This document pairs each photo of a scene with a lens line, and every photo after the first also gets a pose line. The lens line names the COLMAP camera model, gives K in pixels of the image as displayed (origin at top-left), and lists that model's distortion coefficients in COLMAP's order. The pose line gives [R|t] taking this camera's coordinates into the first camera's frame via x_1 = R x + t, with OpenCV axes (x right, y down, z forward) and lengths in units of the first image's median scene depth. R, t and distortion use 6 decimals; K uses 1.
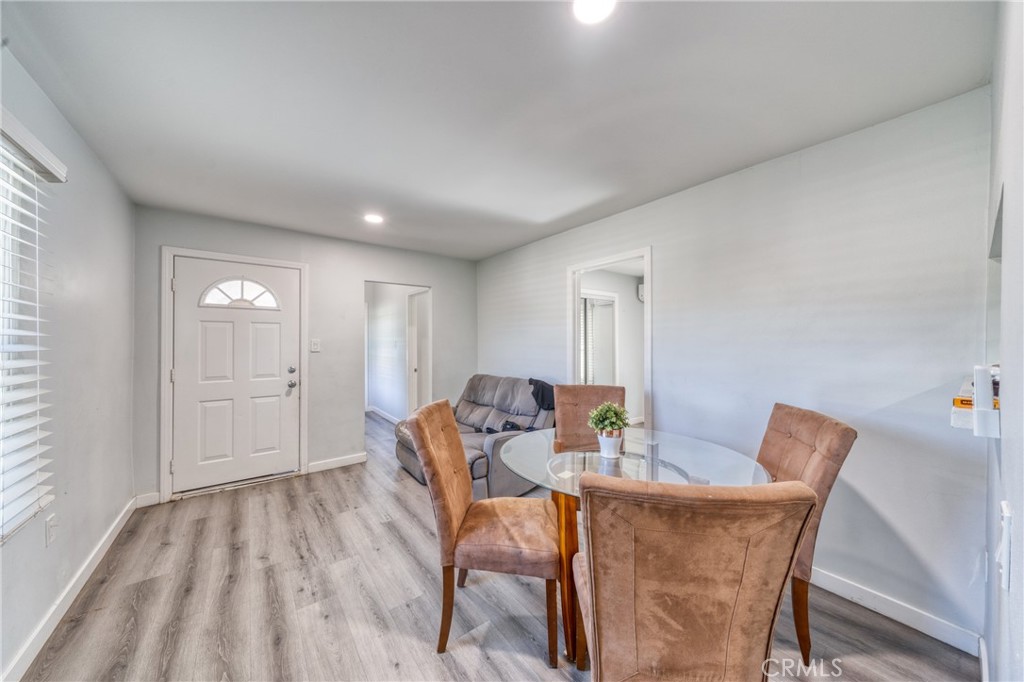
lens RADIAL K [[354.3, 0, 517.4], [0, 354.3, 340.7], [0, 0, 1]] dist [-0.000921, -0.000575]
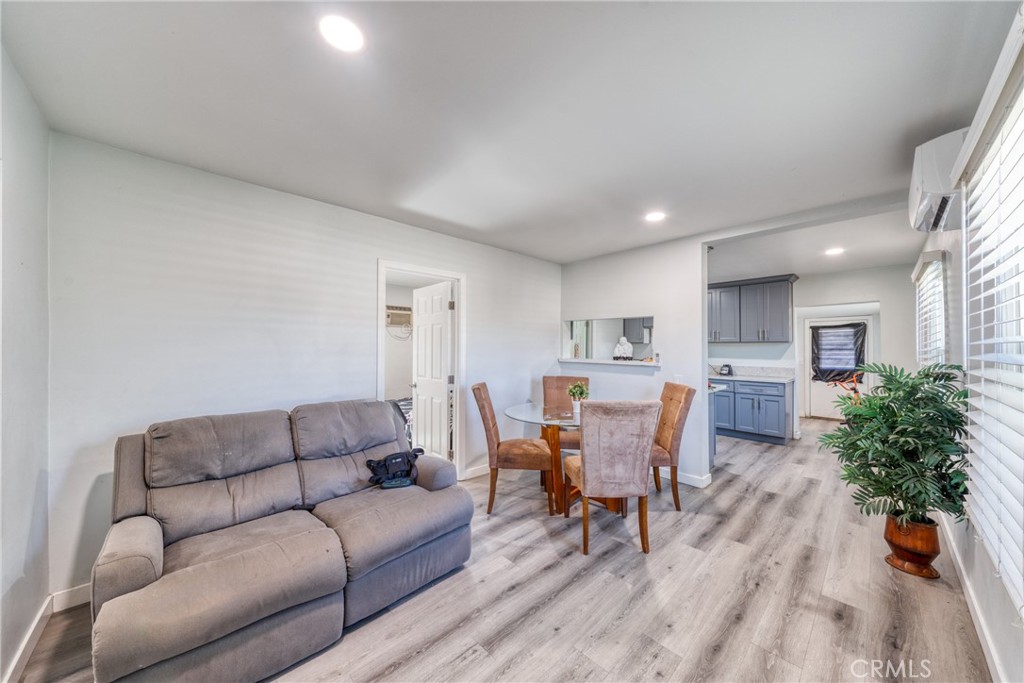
lens RADIAL K [[354.3, 0, 511.6], [0, 354.3, 342.6], [0, 0, 1]] dist [-0.000921, -0.000575]
pose [[-0.114792, 0.012033, 0.993317, -1.404004], [-0.002719, 0.999919, -0.012428, -0.000555], [-0.993386, -0.004127, -0.114750, 1.473741]]
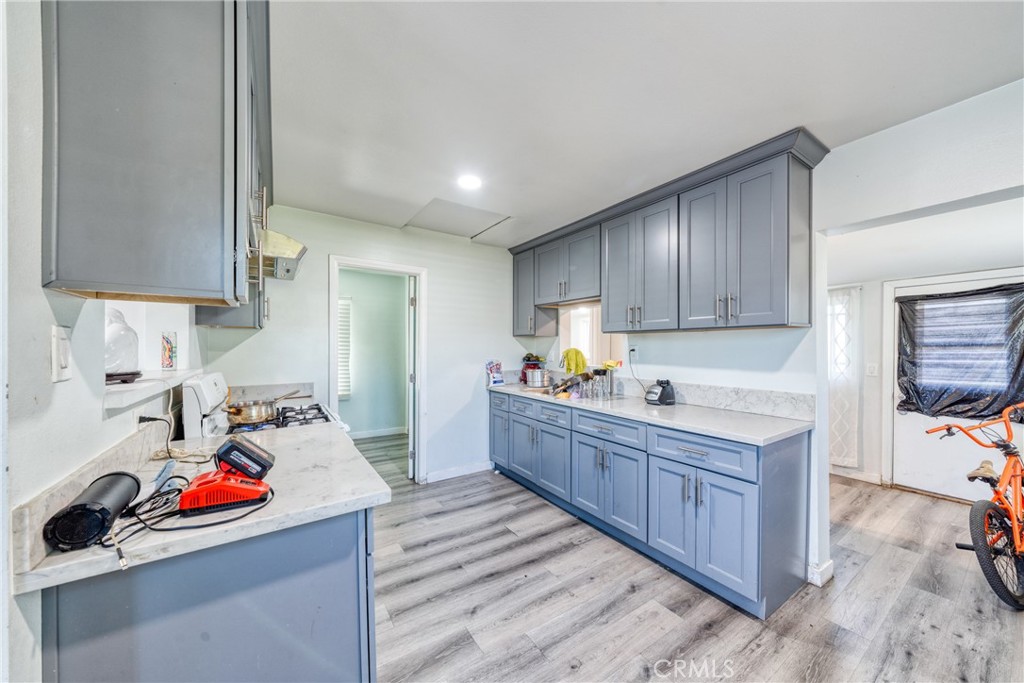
lens RADIAL K [[354.3, 0, 510.4], [0, 354.3, 348.3], [0, 0, 1]] dist [-0.000921, -0.000575]
pose [[0.063300, -0.013687, 0.997901, -1.395659], [0.002466, 0.999905, 0.013558, -0.000543], [-0.997992, 0.001603, 0.063328, 1.463692]]
